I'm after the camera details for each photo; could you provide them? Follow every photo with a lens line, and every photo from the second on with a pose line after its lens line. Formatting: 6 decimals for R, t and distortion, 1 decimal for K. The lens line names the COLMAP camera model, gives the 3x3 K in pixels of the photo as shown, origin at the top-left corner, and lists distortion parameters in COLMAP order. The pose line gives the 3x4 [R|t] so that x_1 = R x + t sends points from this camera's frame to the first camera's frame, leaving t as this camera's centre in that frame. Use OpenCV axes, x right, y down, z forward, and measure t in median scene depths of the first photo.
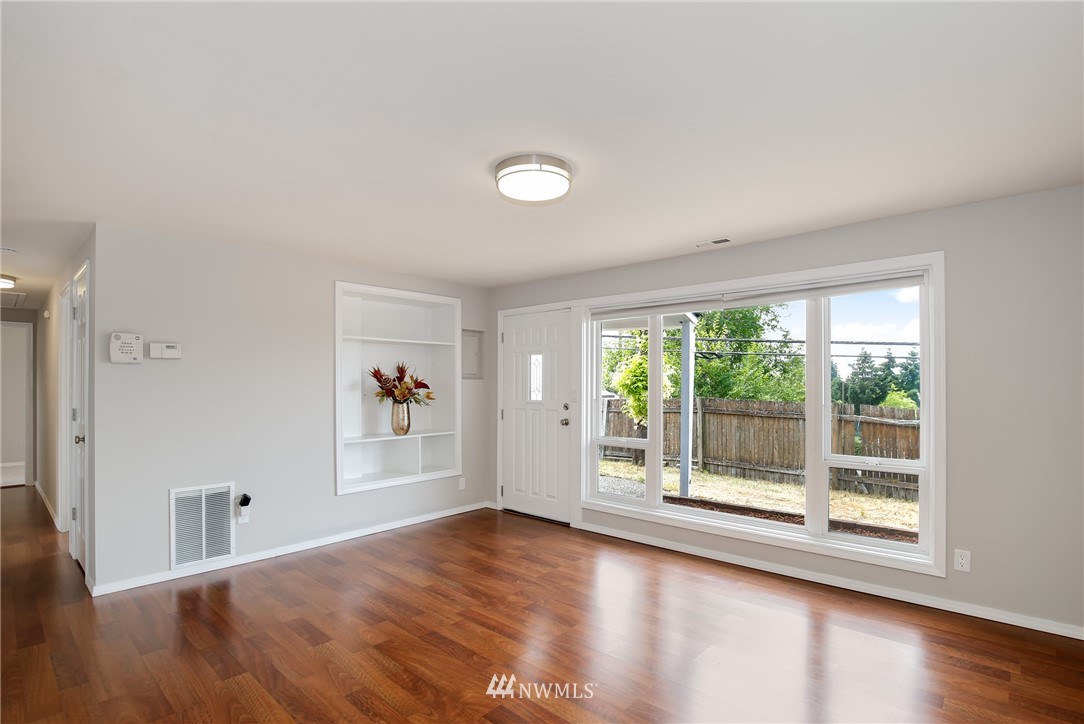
lens RADIAL K [[515.8, 0, 542.8], [0, 515.8, 381.4], [0, 0, 1]] dist [-0.002718, -0.000542]
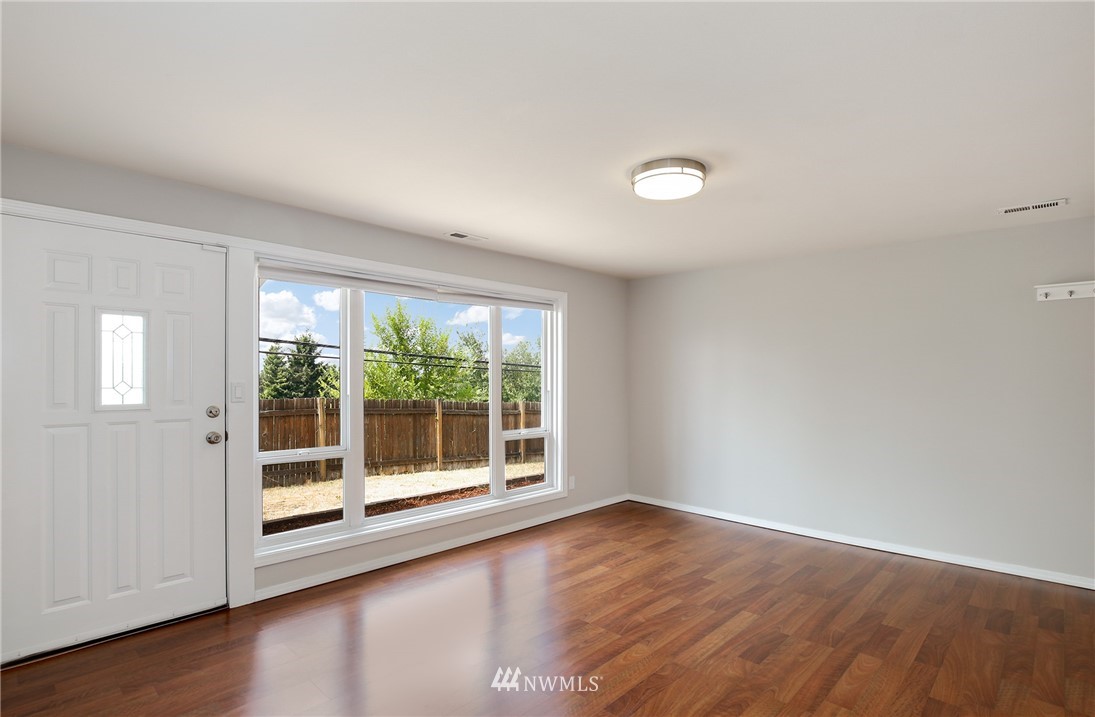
lens RADIAL K [[543.1, 0, 548.8], [0, 543.1, 380.6], [0, 0, 1]] dist [-0.000607, -0.000040]
pose [[0.053976, 0.001591, 0.998541, -0.636299], [-0.002314, 0.999996, -0.001468, 0.015191], [-0.998540, -0.002231, 0.053979, 0.671287]]
